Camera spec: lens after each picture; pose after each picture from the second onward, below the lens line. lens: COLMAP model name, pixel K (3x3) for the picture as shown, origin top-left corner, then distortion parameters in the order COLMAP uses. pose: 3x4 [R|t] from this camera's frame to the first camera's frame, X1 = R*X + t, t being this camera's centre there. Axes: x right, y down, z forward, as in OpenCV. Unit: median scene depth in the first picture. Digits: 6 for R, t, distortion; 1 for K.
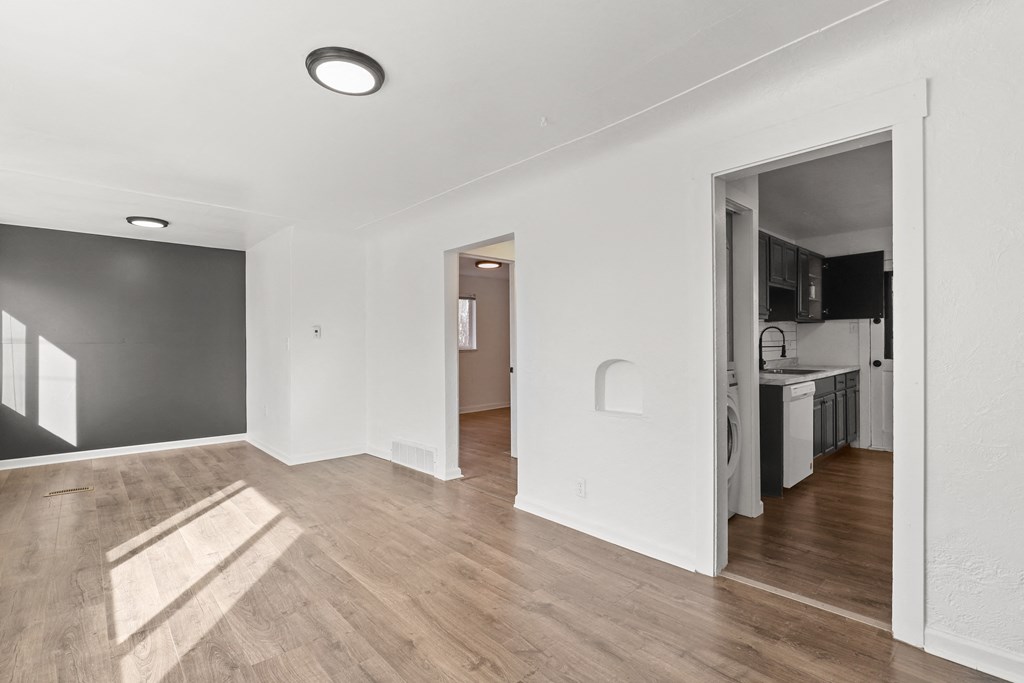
lens RADIAL K [[477.4, 0, 512.2], [0, 477.4, 344.5], [0, 0, 1]] dist [-0.003602, 0.000660]
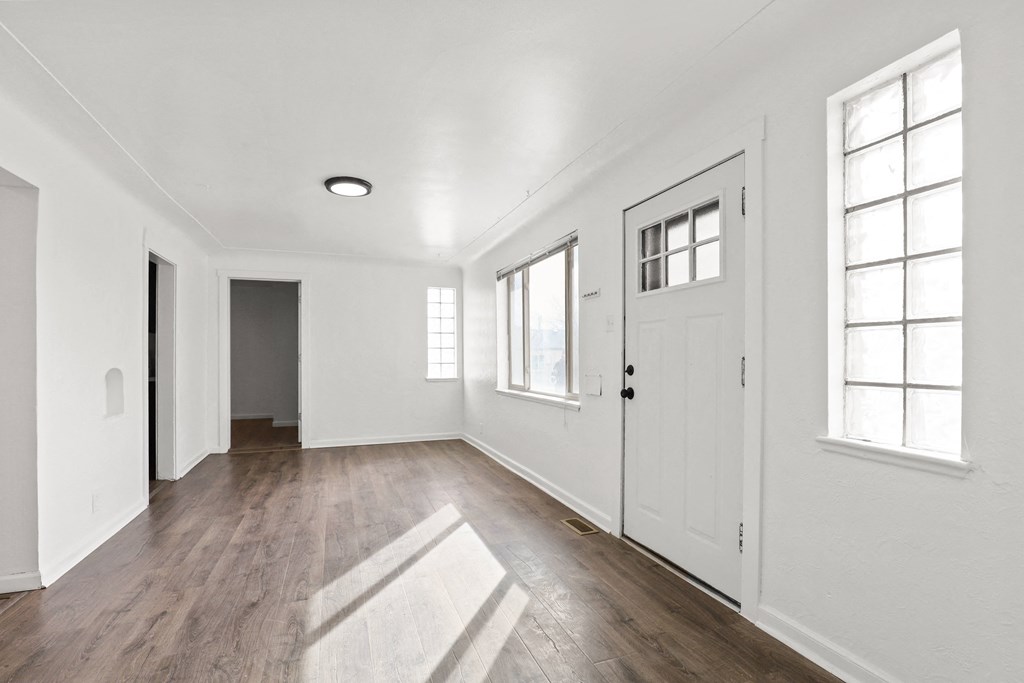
lens RADIAL K [[477.4, 0, 510.5], [0, 477.4, 349.7], [0, 0, 1]] dist [-0.003602, 0.000660]
pose [[-0.927262, 0.017971, 0.373981, -0.800925], [0.012201, 0.999767, -0.017790, 0.012702], [-0.374213, -0.011933, -0.927266, 1.257864]]
